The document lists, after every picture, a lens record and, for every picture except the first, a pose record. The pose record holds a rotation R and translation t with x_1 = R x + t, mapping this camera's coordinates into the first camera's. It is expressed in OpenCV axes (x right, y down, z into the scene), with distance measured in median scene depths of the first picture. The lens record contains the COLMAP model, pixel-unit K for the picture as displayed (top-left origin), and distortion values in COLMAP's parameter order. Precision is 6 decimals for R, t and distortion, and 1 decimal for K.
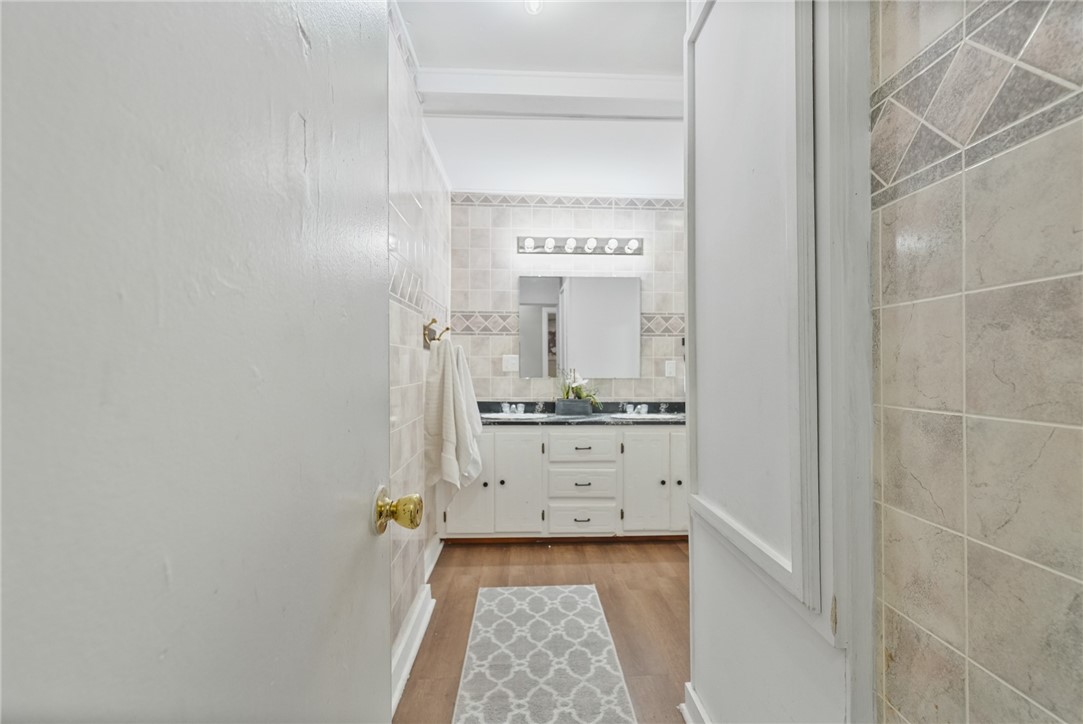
lens RADIAL K [[493.7, 0, 542.6], [0, 493.7, 372.2], [0, 0, 1]] dist [0.000682, 0.000703]
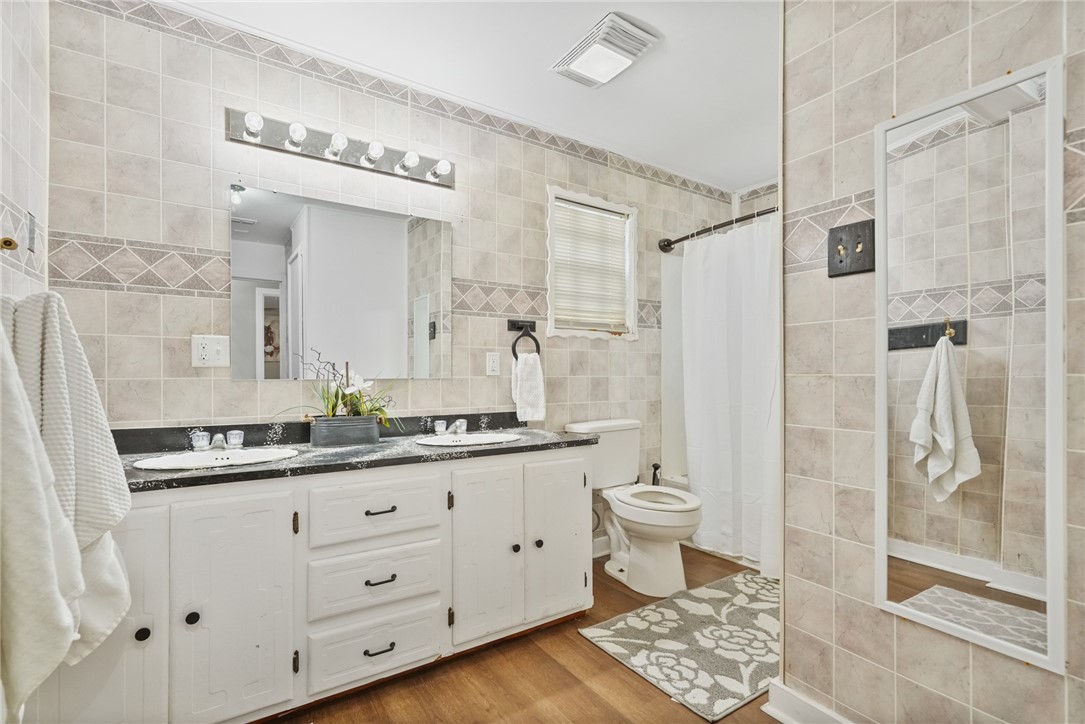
lens RADIAL K [[494.6, 0, 543.6], [0, 494.6, 372.2], [0, 0, 1]] dist [0.000682, 0.000703]
pose [[0.859164, -0.003504, 0.511688, -0.031818], [0.009012, 0.999925, -0.008285, 0.010993], [-0.511621, 0.011729, 0.859131, 0.389406]]
